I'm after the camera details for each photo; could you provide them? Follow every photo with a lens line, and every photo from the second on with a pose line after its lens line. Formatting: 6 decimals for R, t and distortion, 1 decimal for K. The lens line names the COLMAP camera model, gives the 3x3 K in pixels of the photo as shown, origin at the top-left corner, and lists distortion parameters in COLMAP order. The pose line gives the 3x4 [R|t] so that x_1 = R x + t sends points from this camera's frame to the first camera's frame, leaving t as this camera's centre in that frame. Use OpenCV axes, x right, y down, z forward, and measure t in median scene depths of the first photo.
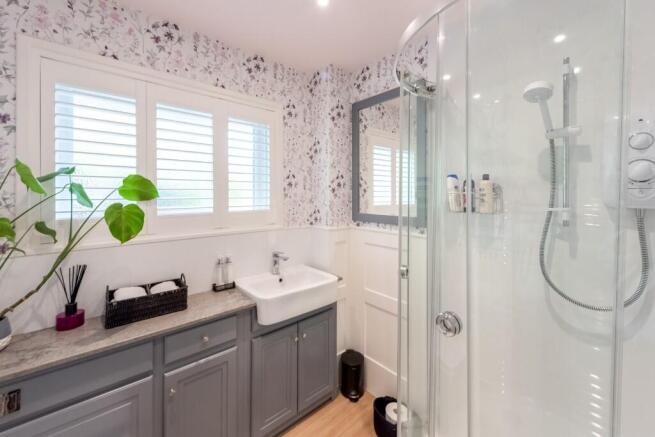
lens RADIAL K [[260.3, 0, 330.7], [0, 260.3, 197.8], [0, 0, 1]] dist [-0.000727, -0.000597]
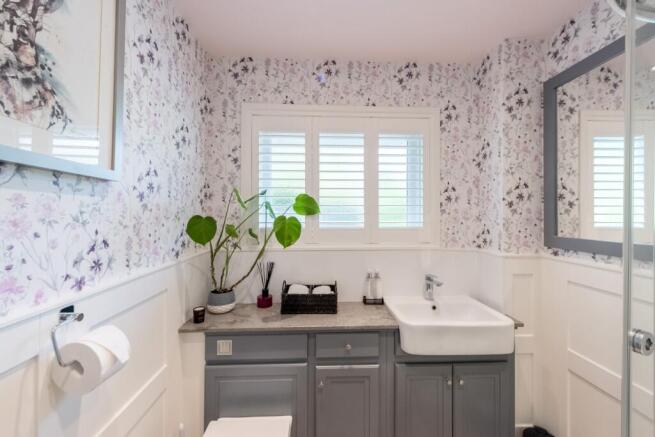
lens RADIAL K [[256.8, 0, 328.6], [0, 256.8, 215.1], [0, 0, 1]] dist [0.000822, -0.000306]
pose [[0.776772, 0.002834, -0.629775, 0.086034], [-0.009533, 0.999928, -0.007258, 0.015542], [0.629710, 0.011641, 0.776743, 0.111113]]
